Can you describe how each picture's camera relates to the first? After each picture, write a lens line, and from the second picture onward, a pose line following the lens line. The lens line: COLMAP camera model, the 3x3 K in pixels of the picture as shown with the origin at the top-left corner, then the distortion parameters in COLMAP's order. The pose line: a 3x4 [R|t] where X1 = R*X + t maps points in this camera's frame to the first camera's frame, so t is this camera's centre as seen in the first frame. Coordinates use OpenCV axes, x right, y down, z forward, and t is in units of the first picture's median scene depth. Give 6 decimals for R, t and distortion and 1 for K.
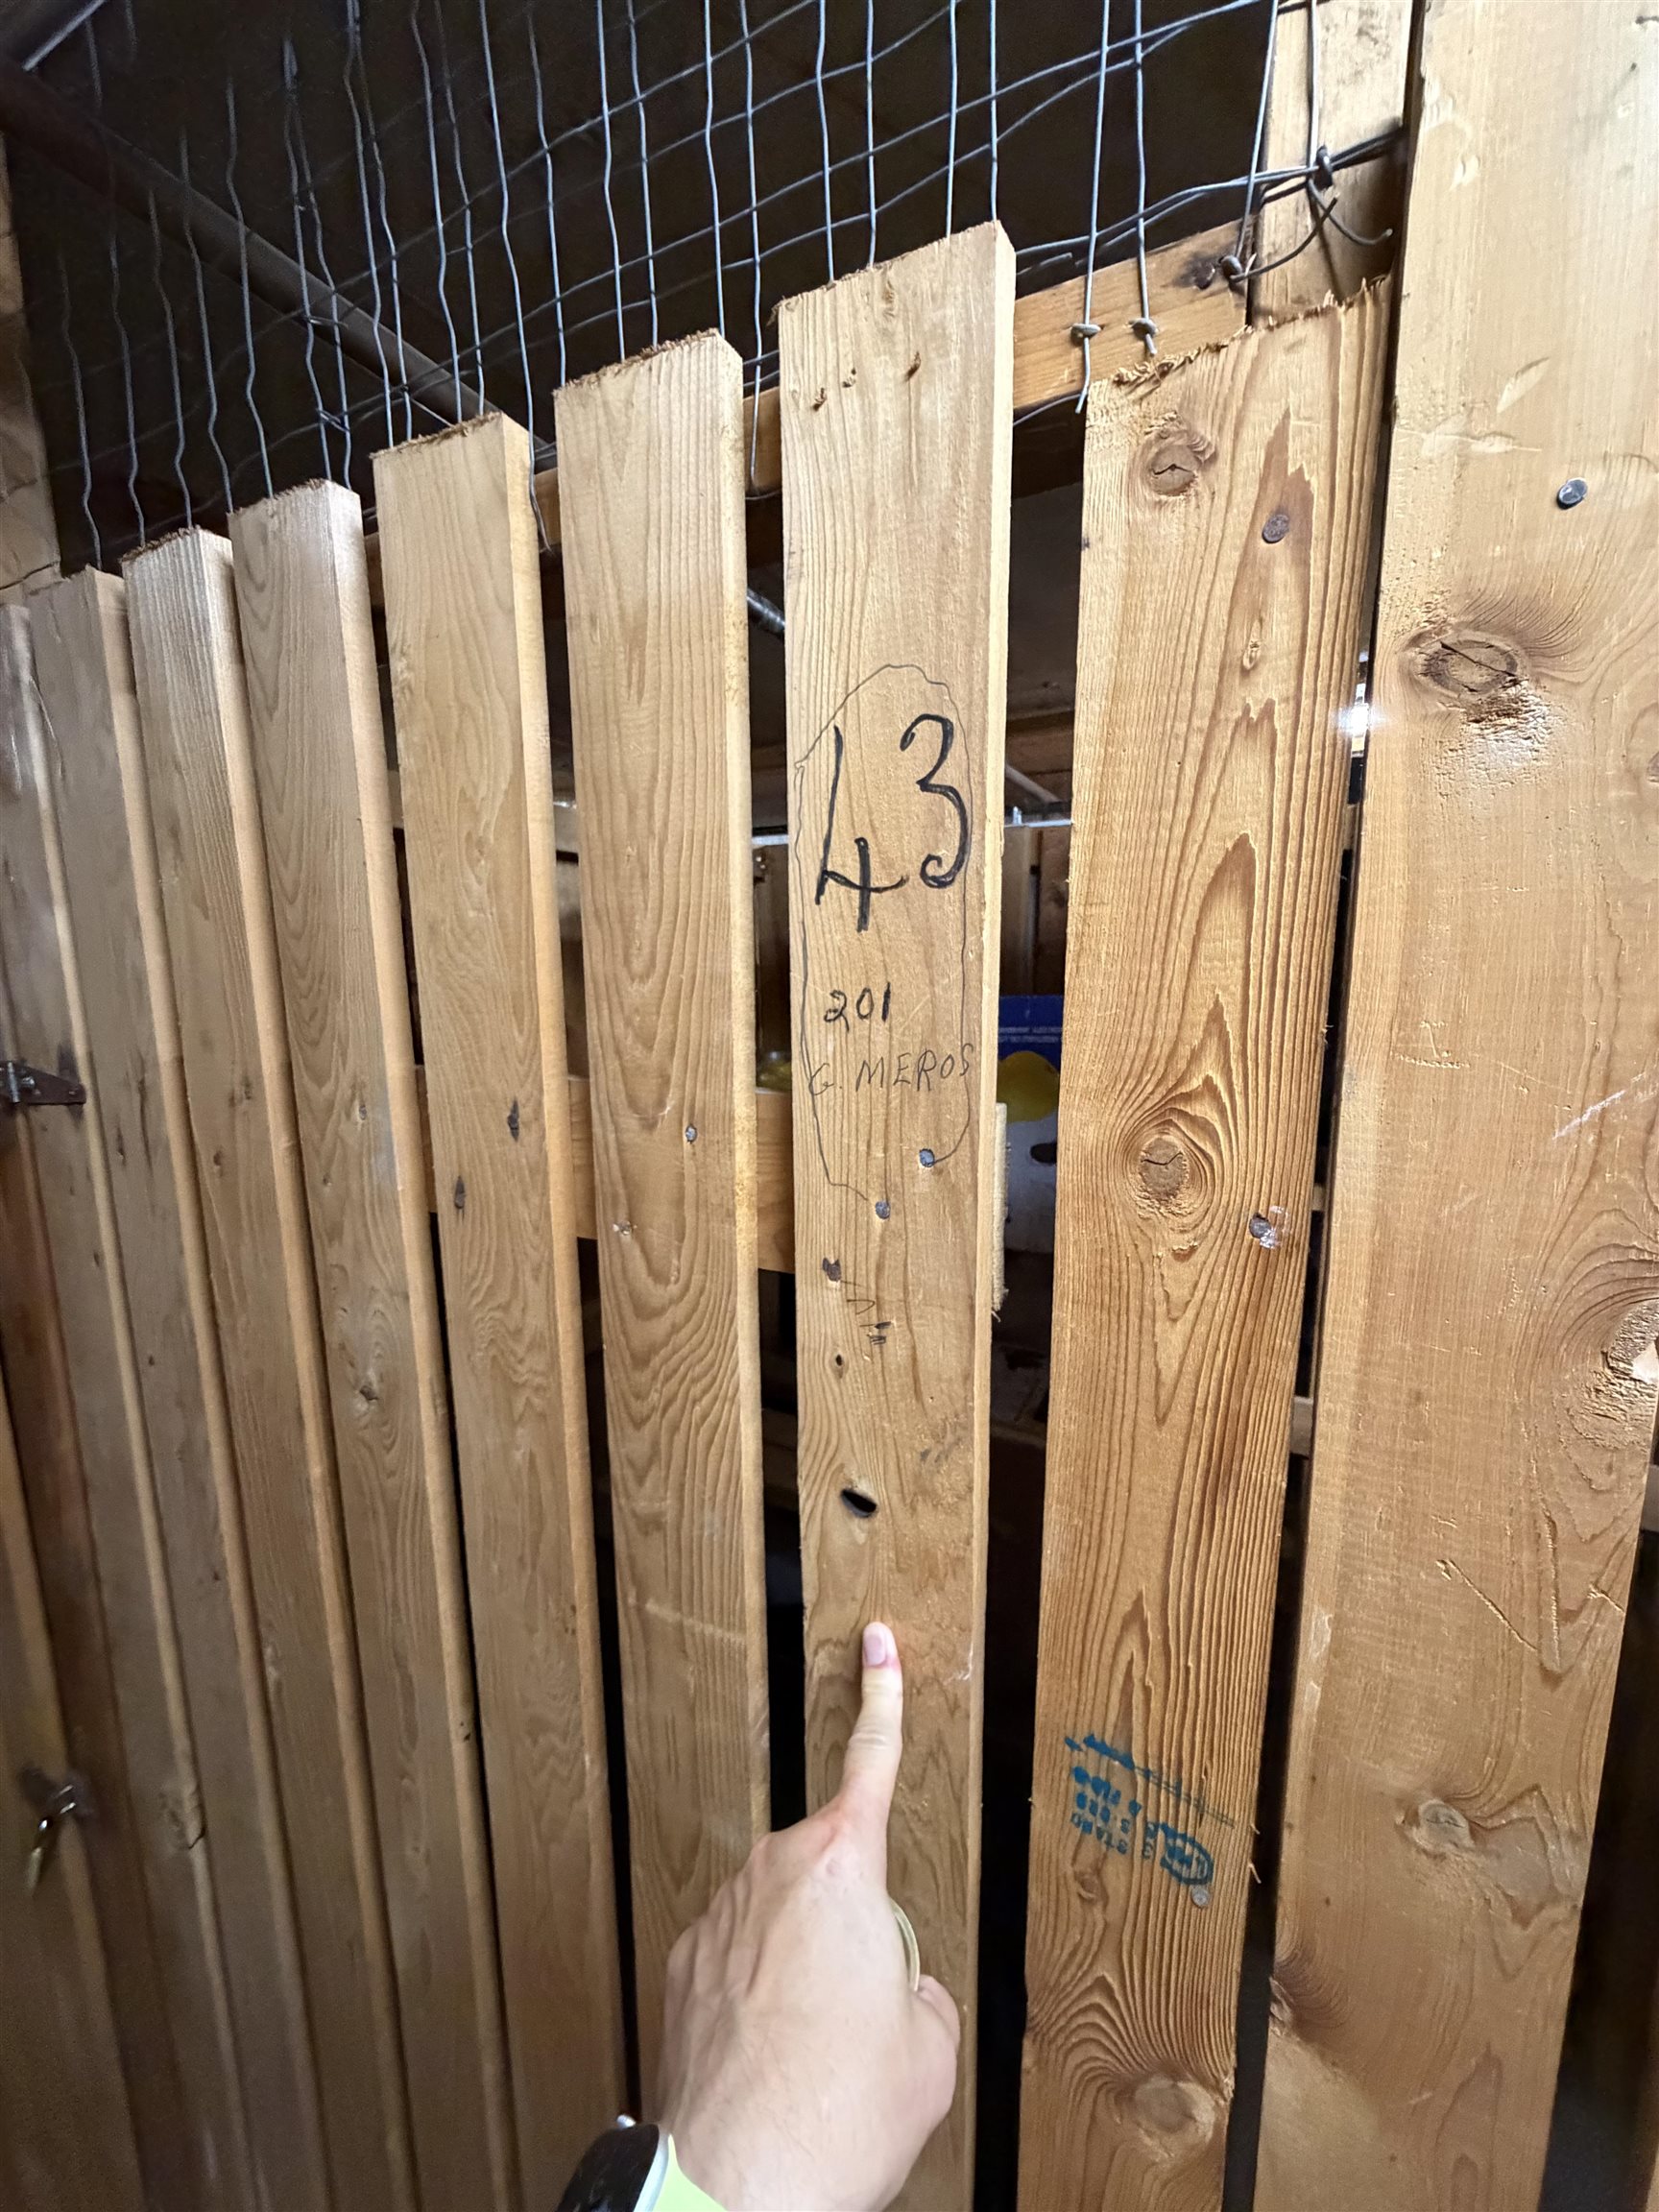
lens RADIAL K [[883.0, 0, 828.8], [0, 883.0, 1109.7], [0, 0, 1]] dist [0.000736, 0.000381]
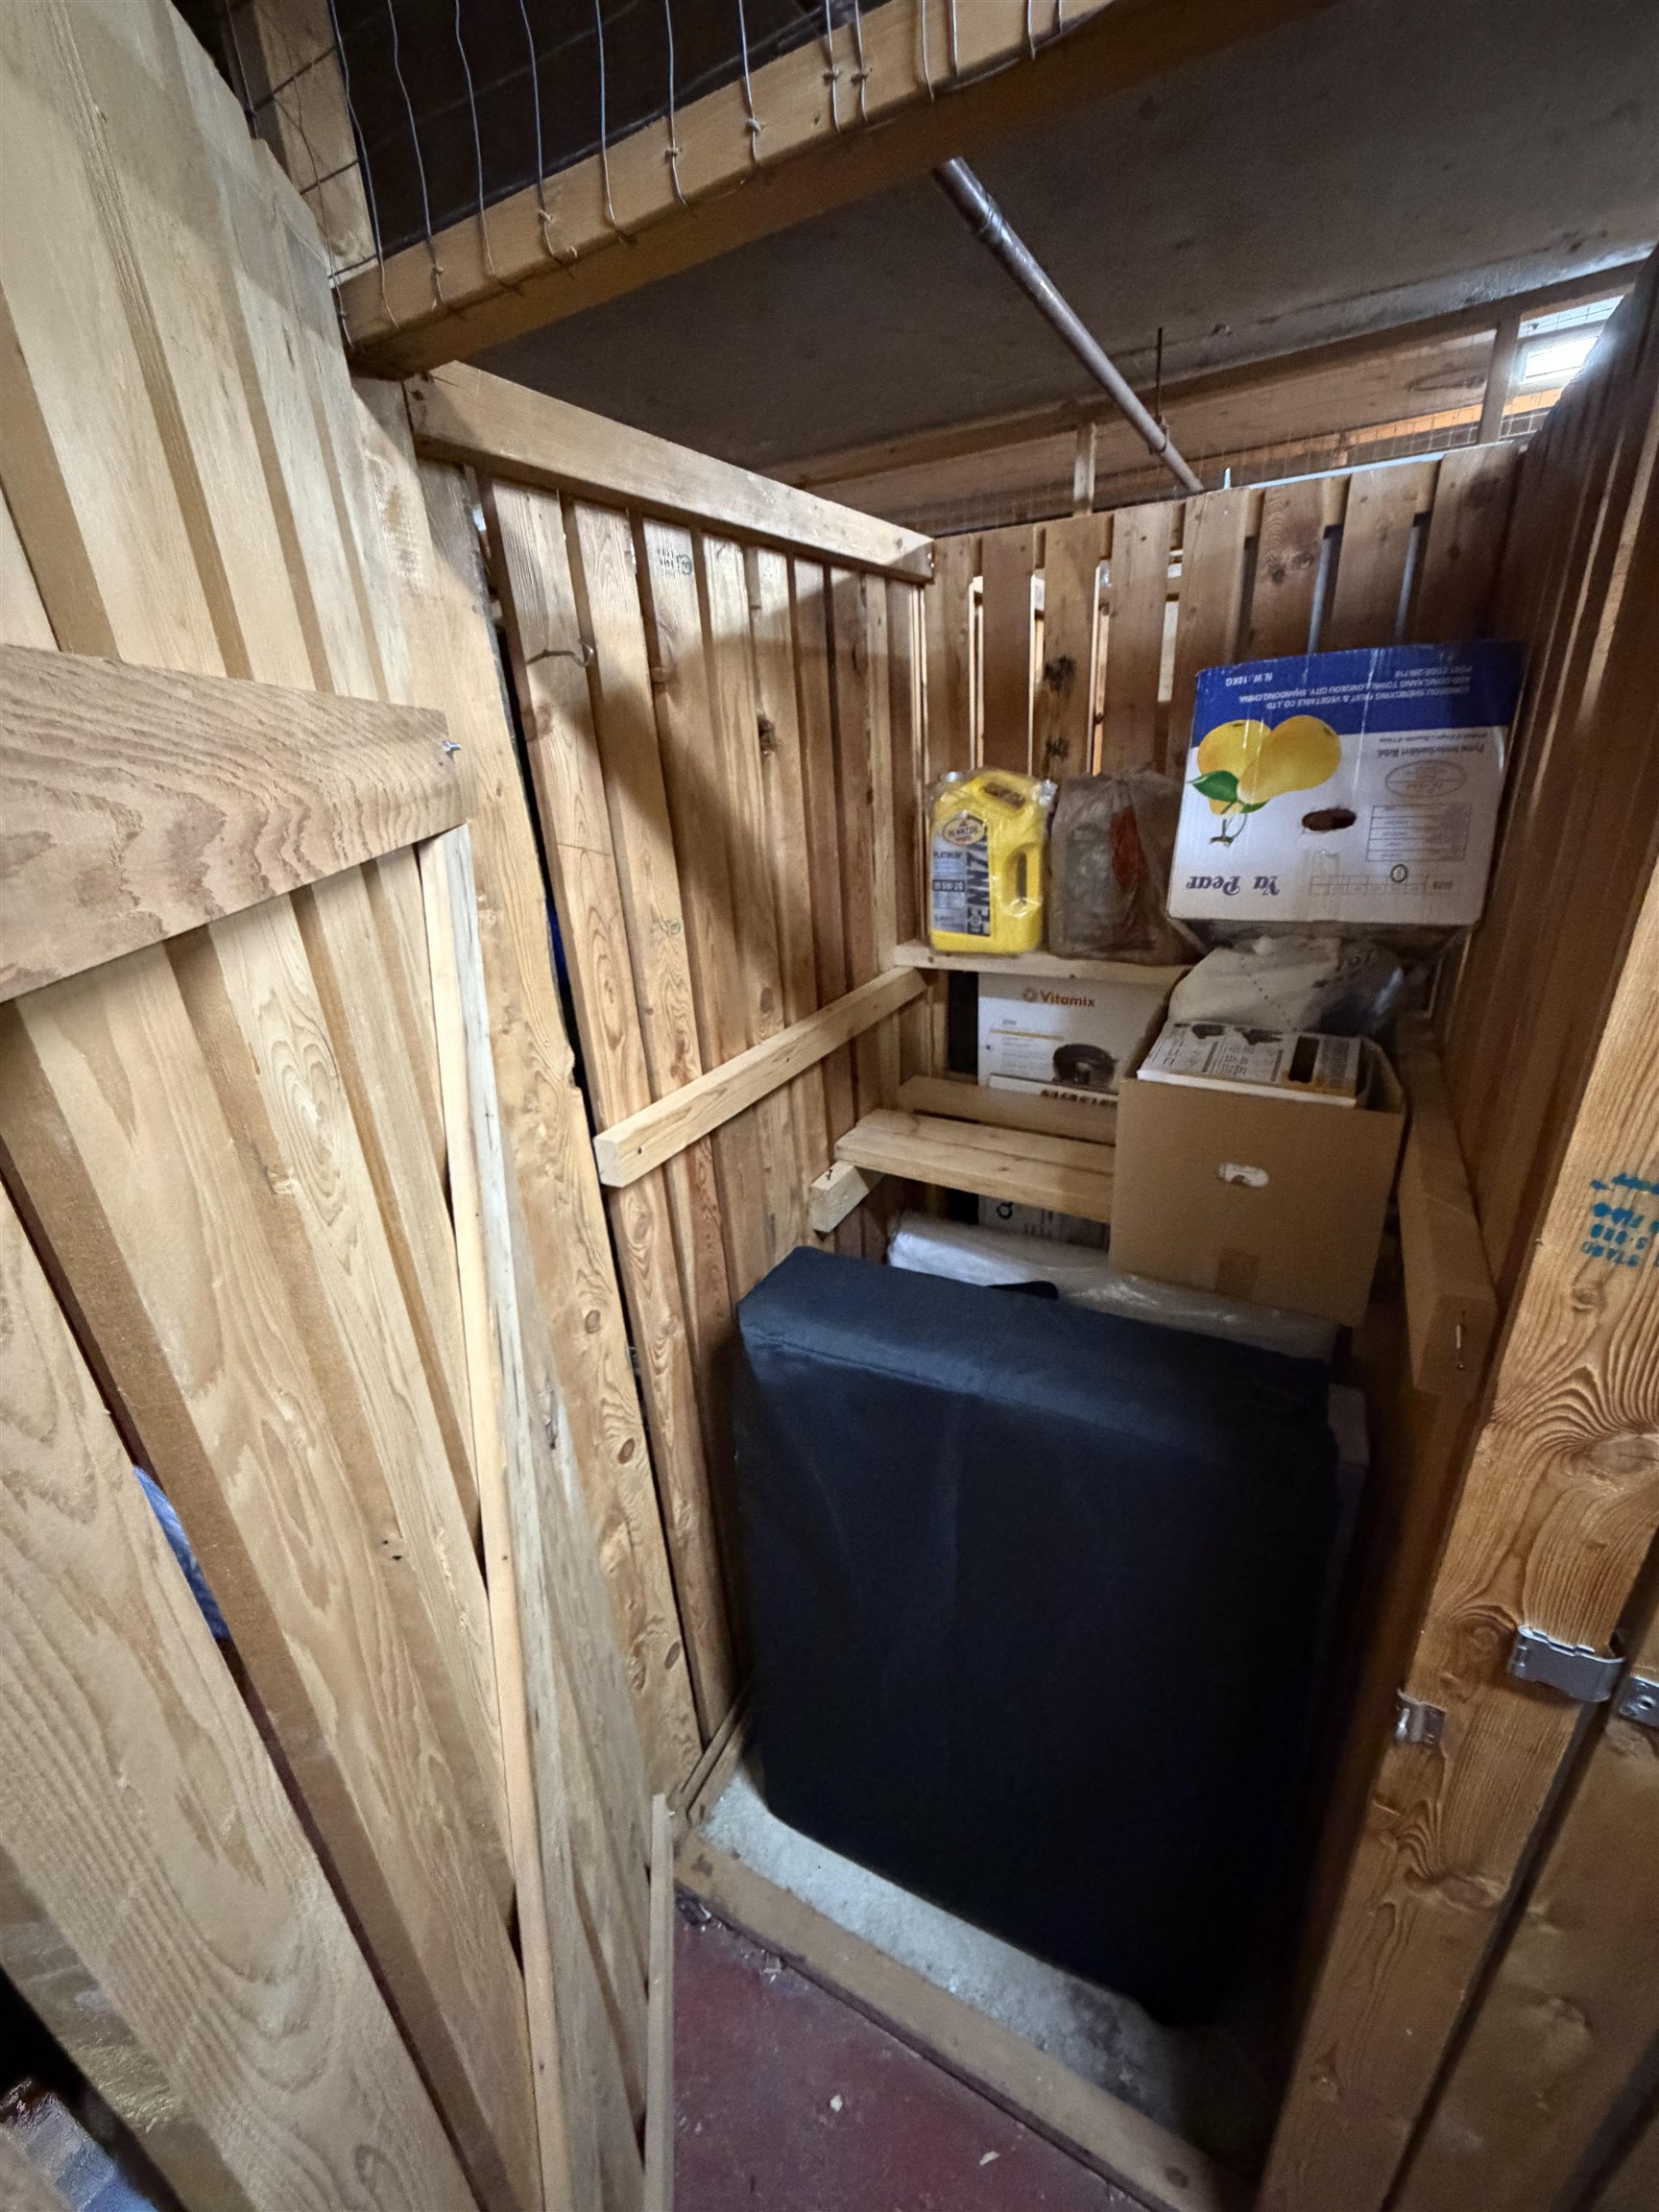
lens RADIAL K [[883.0, 0, 830.5], [0, 883.0, 1110.3], [0, 0, 1]] dist [0.000736, 0.000381]
pose [[0.998579, -0.032457, -0.042258, -0.698647], [0.041190, 0.973306, 0.225783, 0.301184], [0.033801, -0.227203, 0.973261, -0.174864]]
